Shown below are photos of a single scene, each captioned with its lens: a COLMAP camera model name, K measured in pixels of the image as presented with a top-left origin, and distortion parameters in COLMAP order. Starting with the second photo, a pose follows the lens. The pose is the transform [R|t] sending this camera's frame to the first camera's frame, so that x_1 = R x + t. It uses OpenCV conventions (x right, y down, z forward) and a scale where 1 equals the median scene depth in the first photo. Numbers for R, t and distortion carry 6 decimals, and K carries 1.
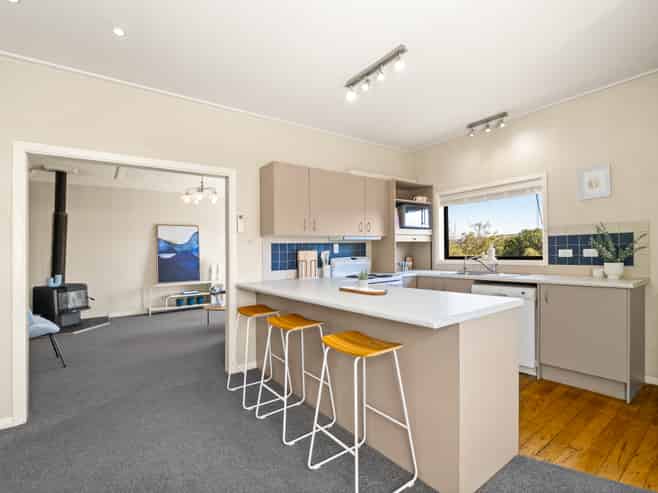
lens RADIAL K [[330.2, 0, 329.0], [0, 330.2, 246.5], [0, 0, 1]] dist [0.000374, 0.000104]
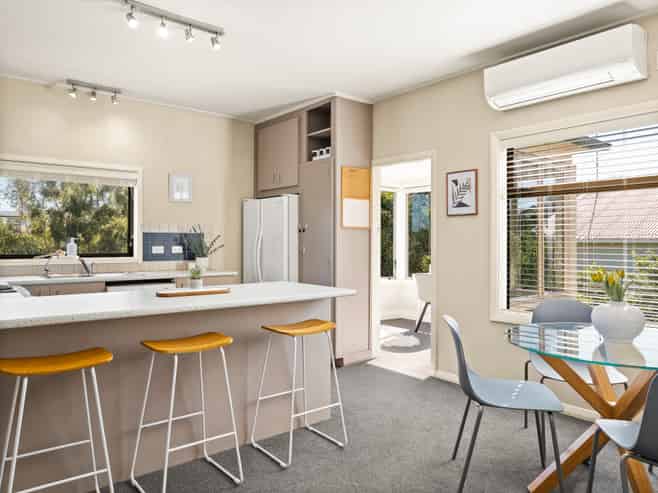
lens RADIAL K [[472.6, 0, 329.0], [0, 472.6, 246.5], [0, 0, 1]] dist [-0.010905, -0.001838]
pose [[-0.057438, 0.011870, 0.998279, -0.710450], [-0.014709, 0.999811, -0.012734, 0.018479], [-0.998241, -0.015415, -0.057252, 0.483782]]
